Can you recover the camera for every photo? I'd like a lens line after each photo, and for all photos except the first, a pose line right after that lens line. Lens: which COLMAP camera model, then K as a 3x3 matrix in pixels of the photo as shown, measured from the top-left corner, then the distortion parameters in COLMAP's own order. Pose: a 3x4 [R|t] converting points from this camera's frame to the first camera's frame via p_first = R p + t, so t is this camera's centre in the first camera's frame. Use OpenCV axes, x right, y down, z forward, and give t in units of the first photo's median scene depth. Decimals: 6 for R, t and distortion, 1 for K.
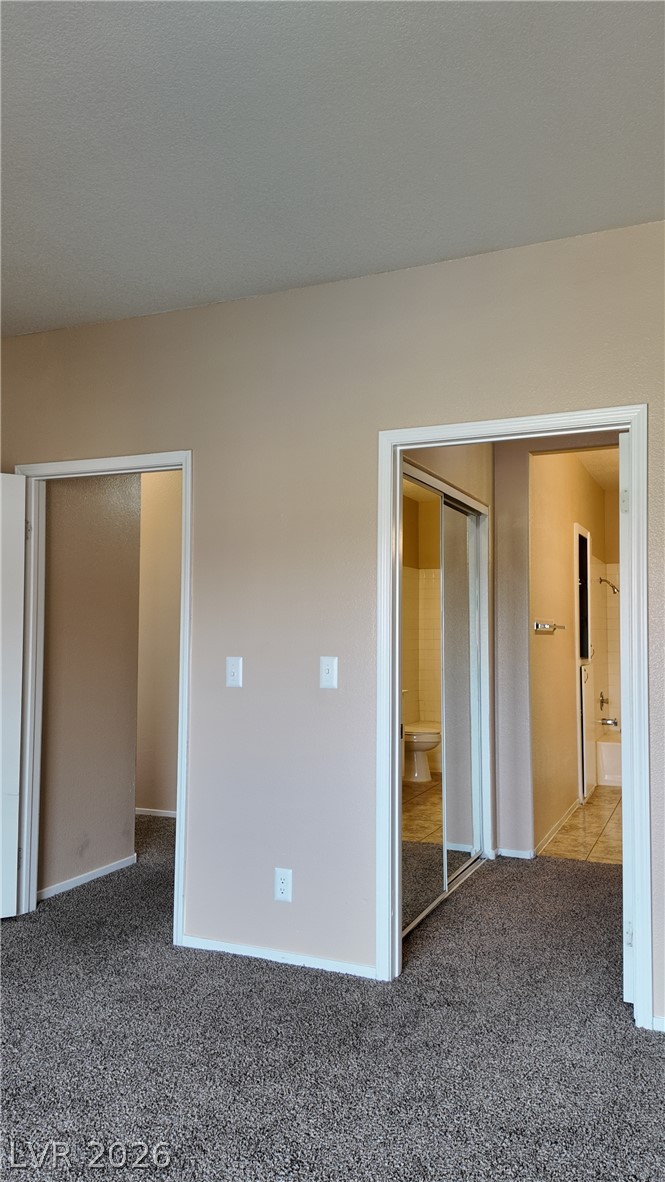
lens RADIAL K [[850.4, 0, 332.5], [0, 850.4, 591.0], [0, 0, 1]] dist [0.096722, -0.172038]
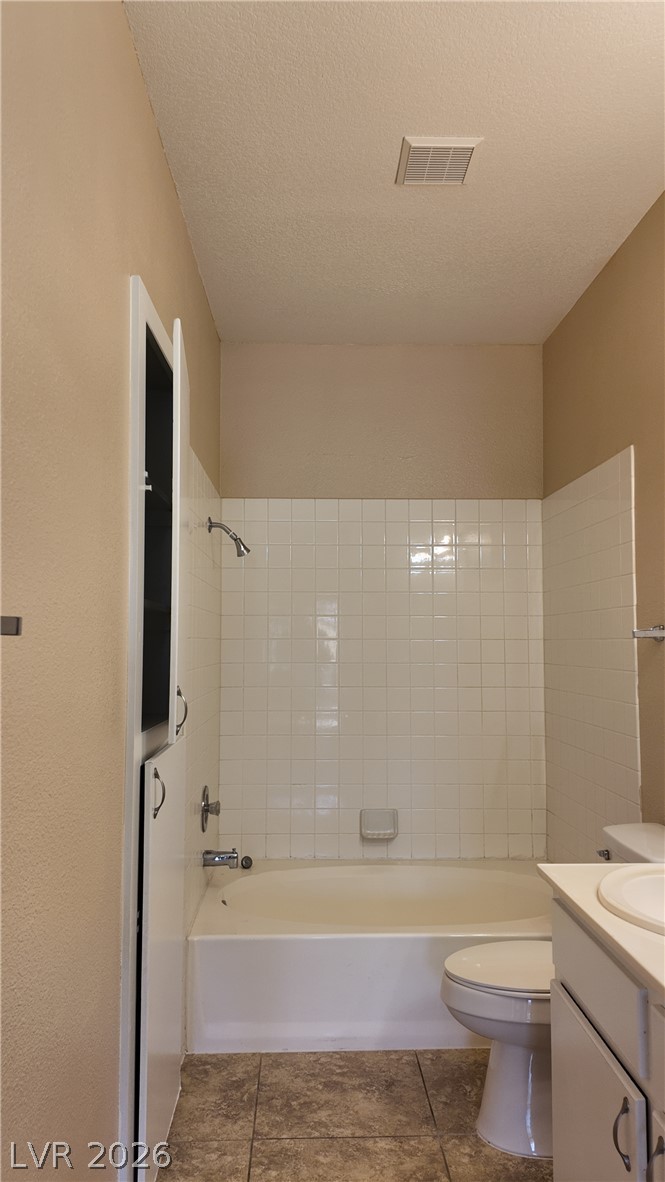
lens RADIAL K [[850.4, 0, 332.5], [0, 850.4, 591.0], [0, 0, 1]] dist [0.096722, -0.172038]
pose [[0.899062, 0.025809, 0.437059, 0.200507], [-0.019019, 0.999621, -0.019904, 0.030410], [-0.437407, 0.009582, 0.899212, 0.647837]]
